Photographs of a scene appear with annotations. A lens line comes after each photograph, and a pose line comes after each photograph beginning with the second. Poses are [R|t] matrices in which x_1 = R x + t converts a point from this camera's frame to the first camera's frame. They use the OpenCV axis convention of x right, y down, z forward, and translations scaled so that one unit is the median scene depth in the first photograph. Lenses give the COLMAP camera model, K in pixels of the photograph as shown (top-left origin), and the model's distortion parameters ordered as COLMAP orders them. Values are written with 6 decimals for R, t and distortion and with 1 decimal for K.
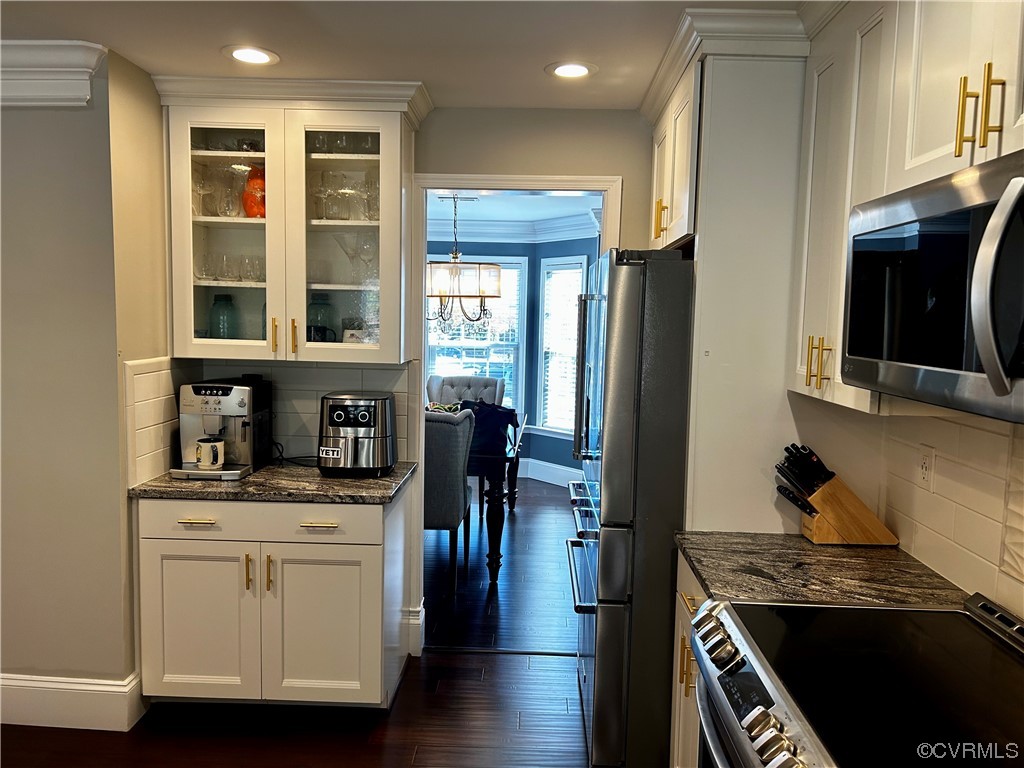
lens RADIAL K [[775.6, 0, 516.3], [0, 775.6, 386.2], [0, 0, 1]] dist [0.030030, -0.005993]
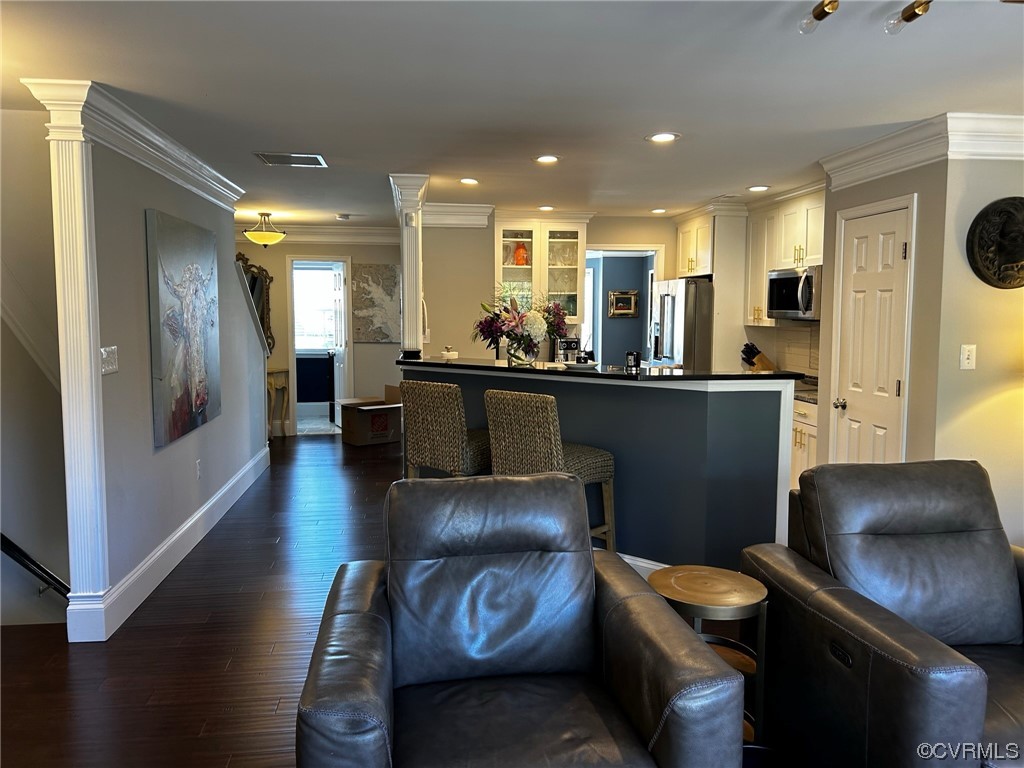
lens RADIAL K [[775.6, 0, 508.4], [0, 775.6, 379.3], [0, 0, 1]] dist [0.030030, -0.005993]
pose [[0.987997, -0.035592, 0.150319, -0.985148], [0.035691, 0.999361, 0.002041, 0.170431], [-0.150295, 0.003348, 0.988636, -1.782027]]
